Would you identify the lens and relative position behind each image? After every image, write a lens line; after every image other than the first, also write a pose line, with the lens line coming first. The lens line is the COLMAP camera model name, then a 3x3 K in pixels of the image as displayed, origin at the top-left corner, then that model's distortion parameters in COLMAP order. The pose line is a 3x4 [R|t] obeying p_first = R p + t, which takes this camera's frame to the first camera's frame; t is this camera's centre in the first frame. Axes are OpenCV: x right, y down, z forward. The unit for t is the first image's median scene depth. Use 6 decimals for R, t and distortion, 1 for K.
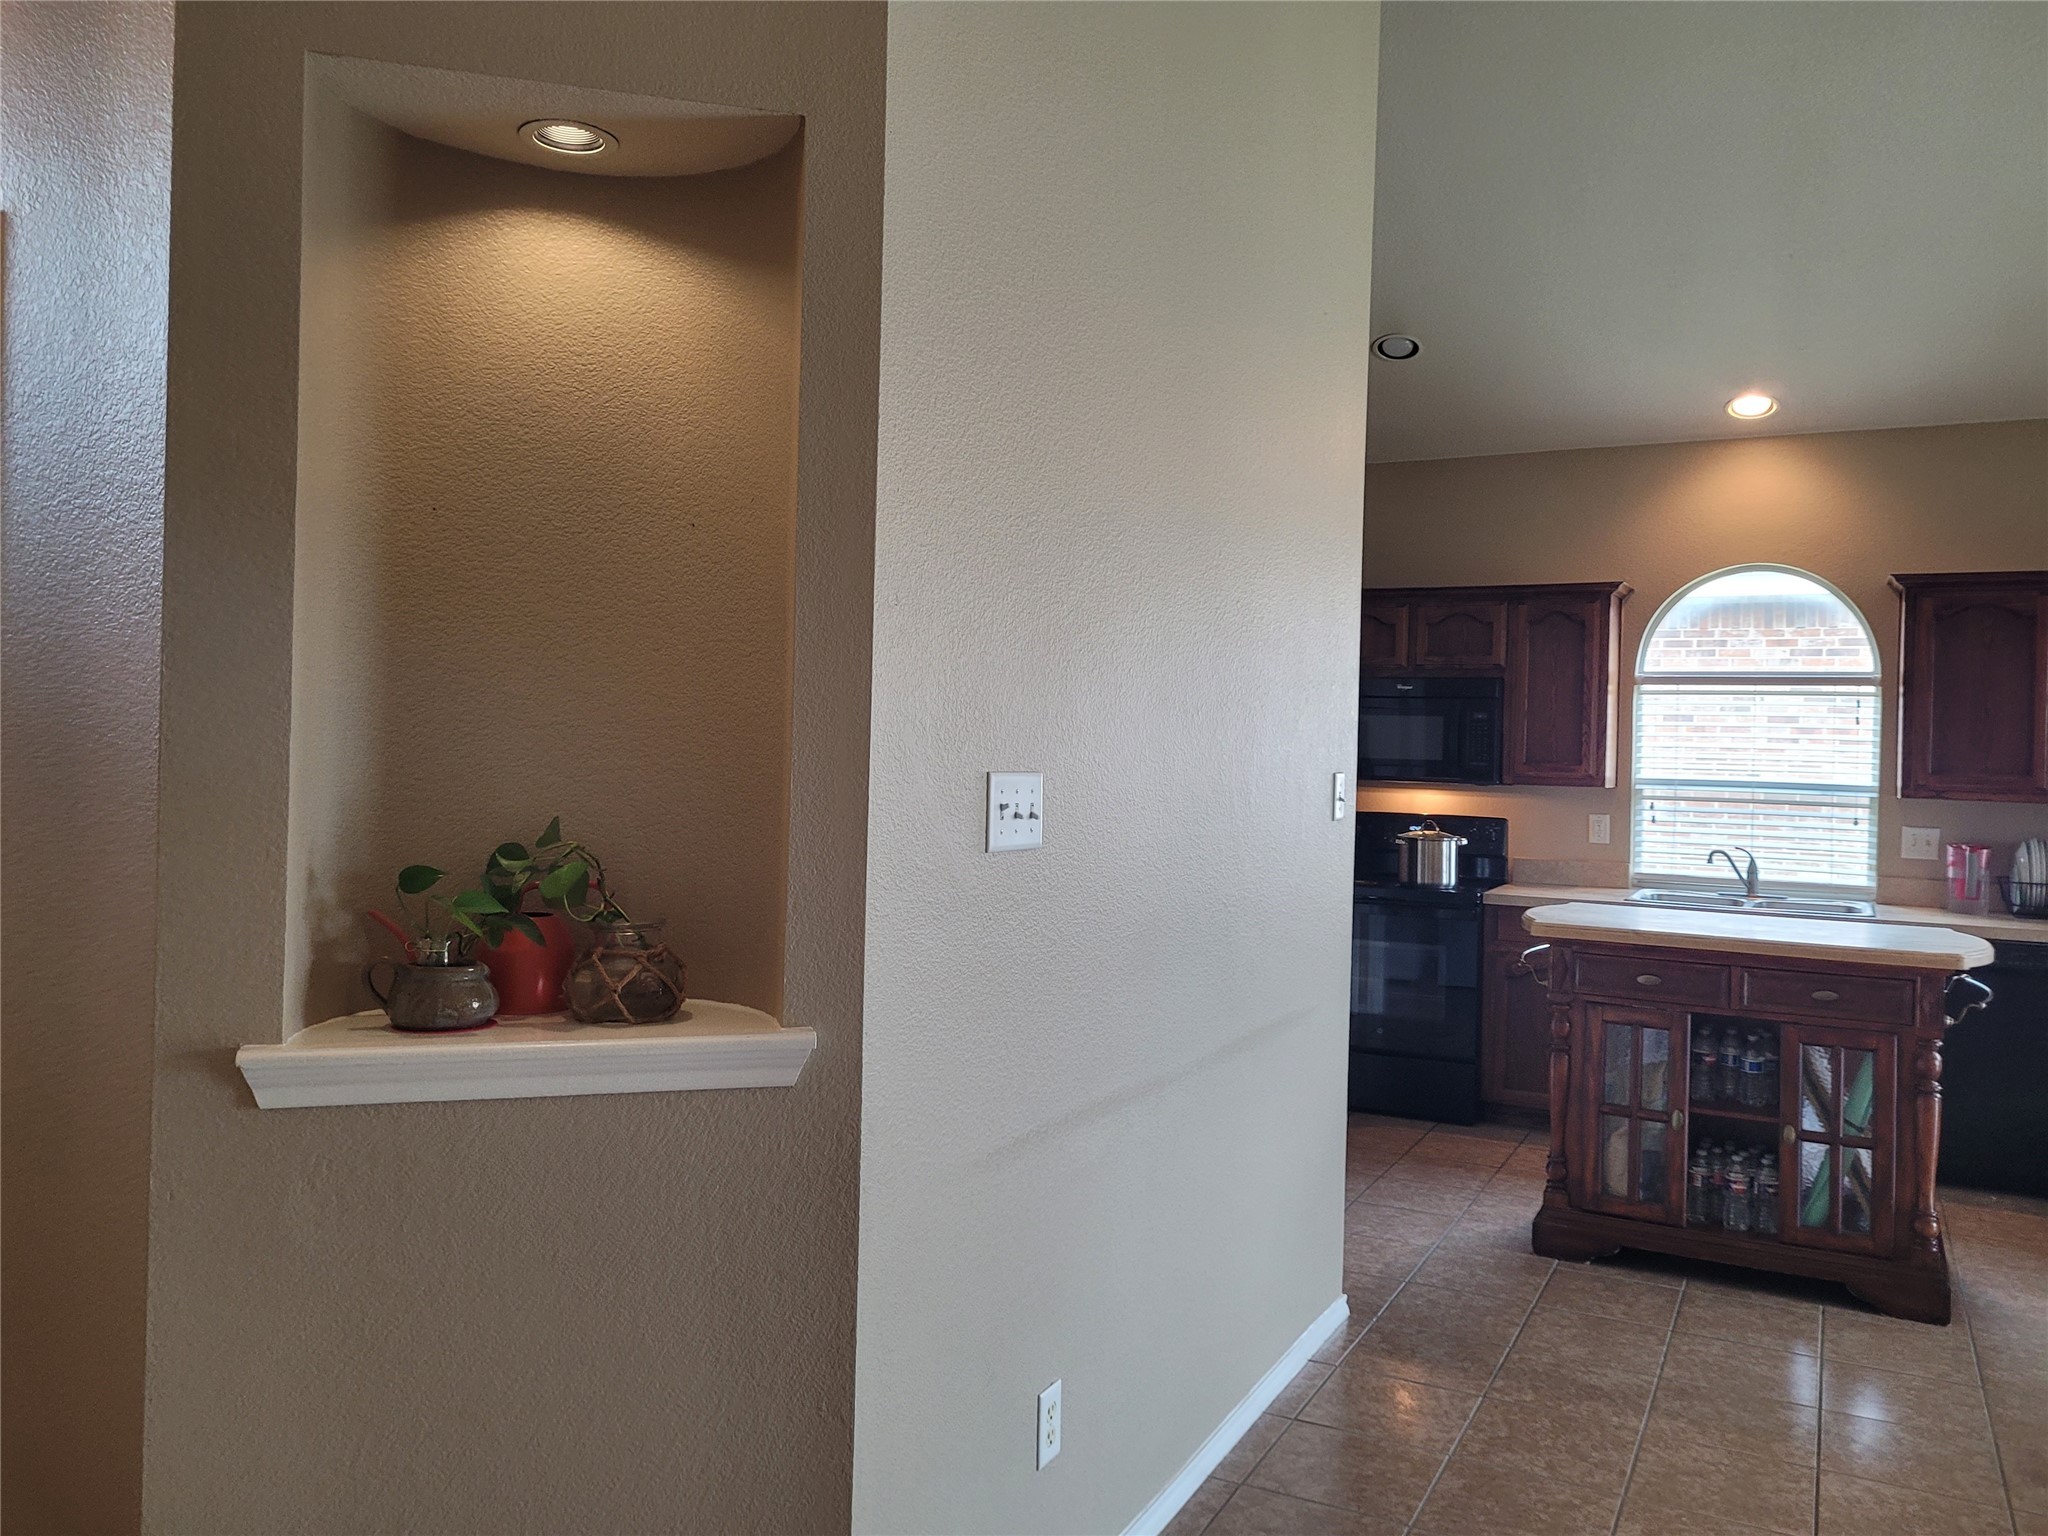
lens RADIAL K [[1557.8, 0, 1026.4], [0, 1557.8, 750.4], [0, 0, 1]] dist [0.046215, -0.037613]
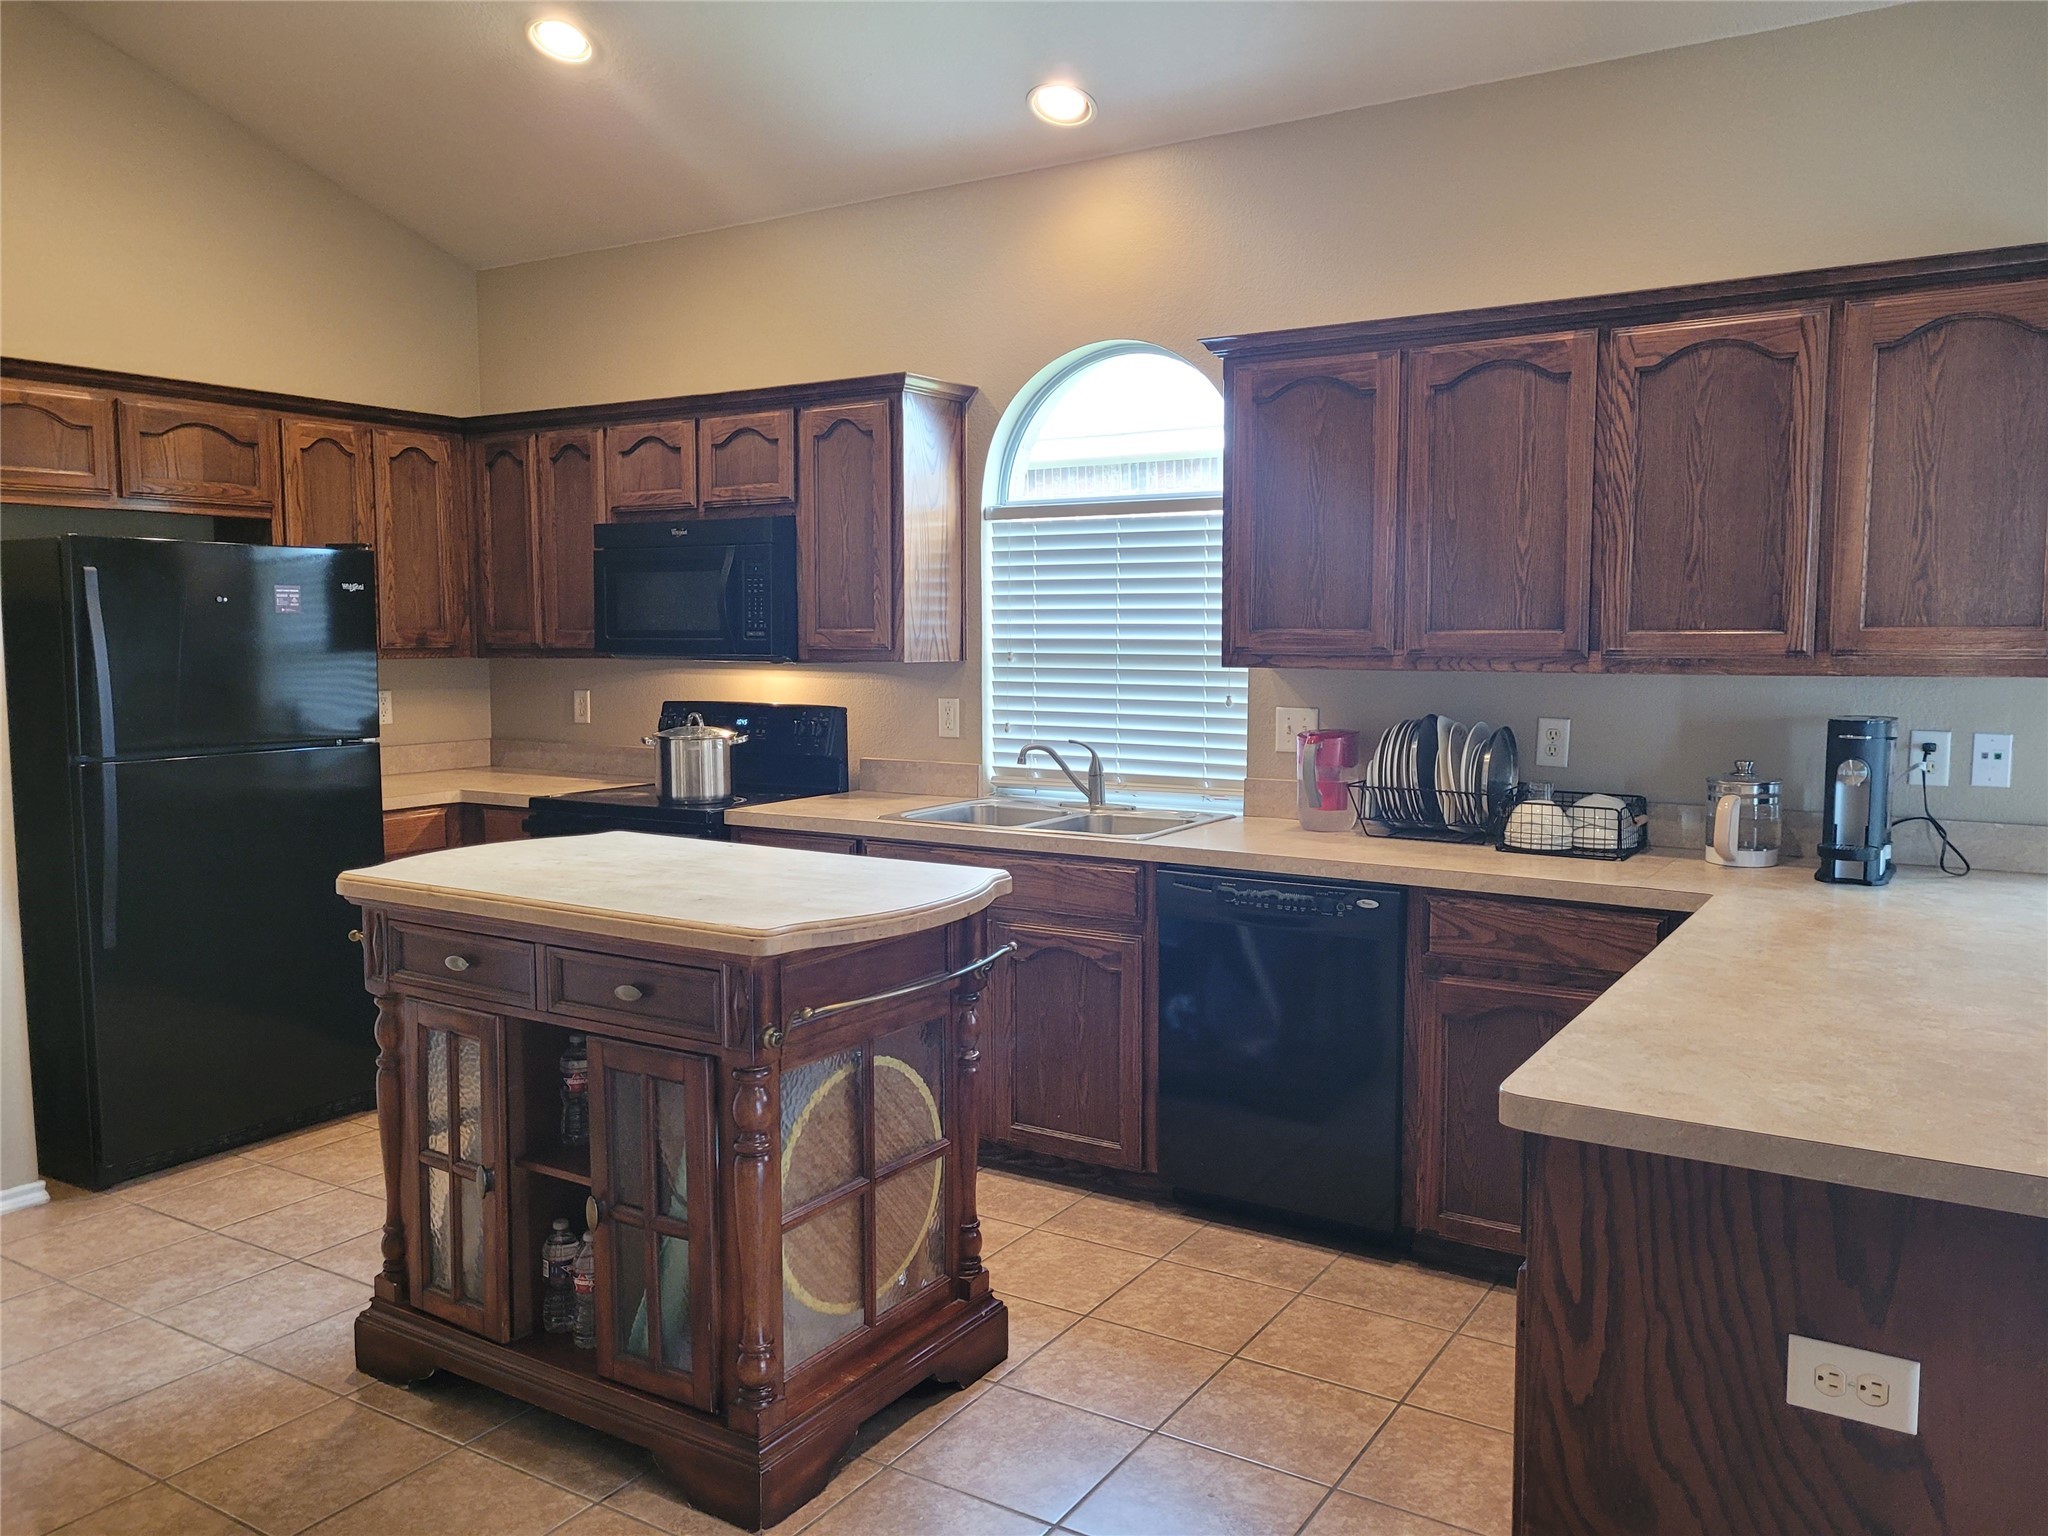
lens RADIAL K [[1557.8, 0, 1026.4], [0, 1557.8, 750.4], [0, 0, 1]] dist [0.046215, -0.037613]
pose [[0.995903, -0.017853, -0.088653, 0.681604], [0.024164, 0.997210, 0.070626, 0.020806], [0.087145, -0.072478, 0.993556, 0.390512]]
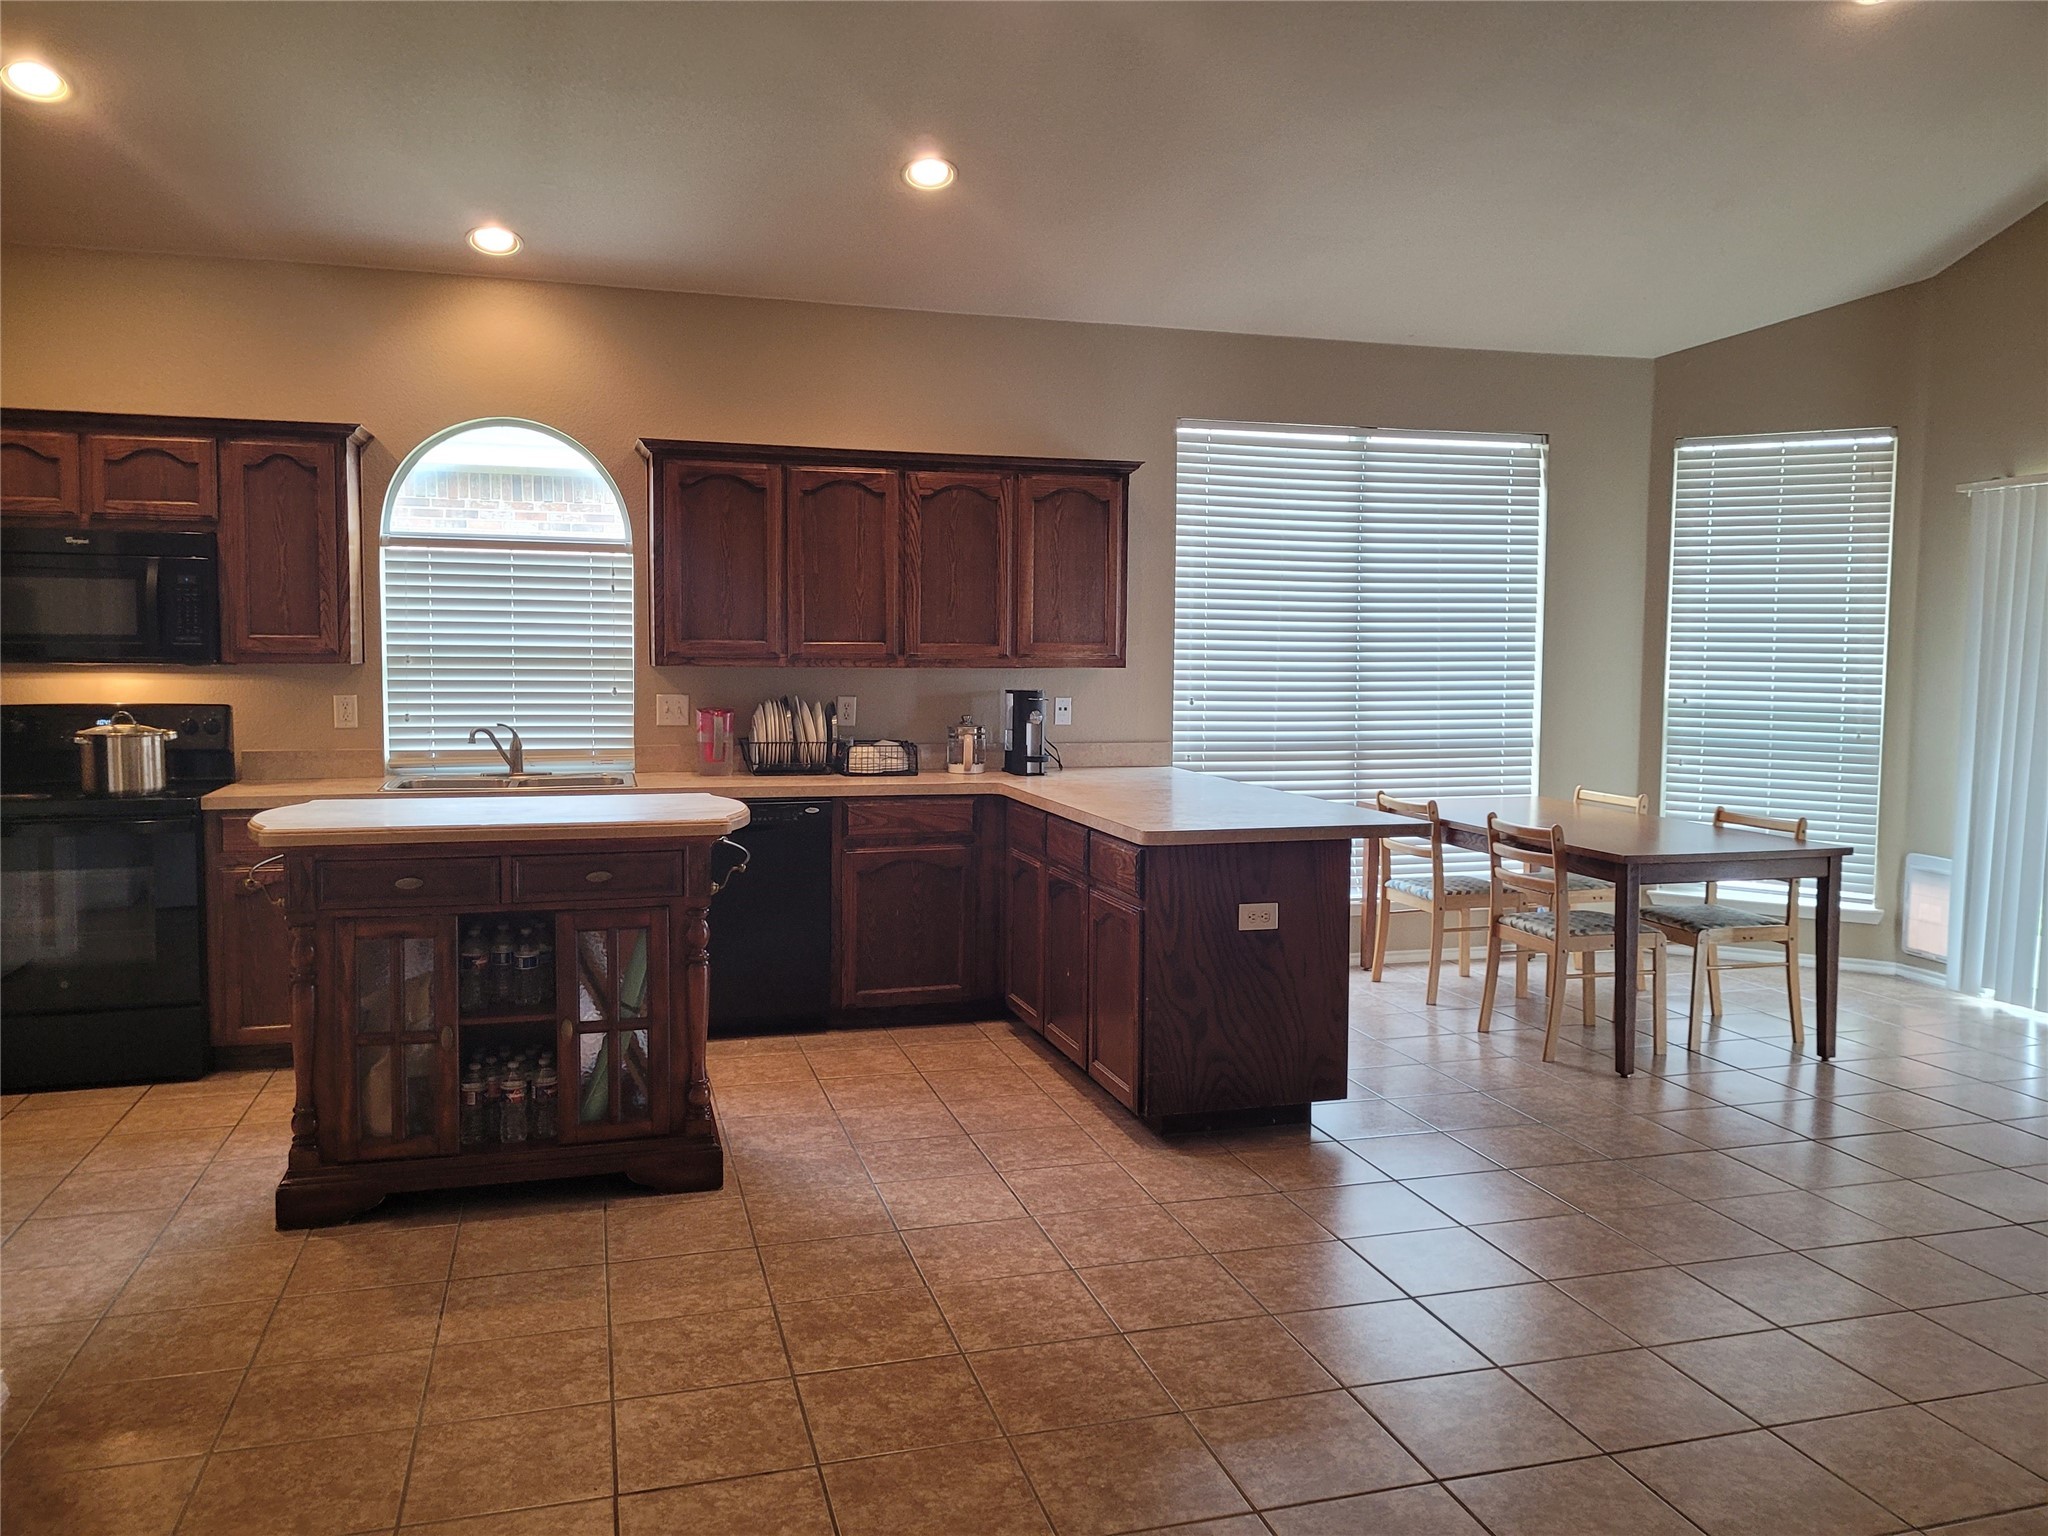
lens RADIAL K [[1563.0, 0, 1073.7], [0, 1563.0, 734.6], [0, 0, 1]] dist [0.047340, -0.047795]
pose [[0.710507, -0.058287, 0.701272, 0.054935], [0.012255, 0.997437, 0.070487, 0.008699], [-0.703584, -0.041488, 0.709400, 0.133907]]
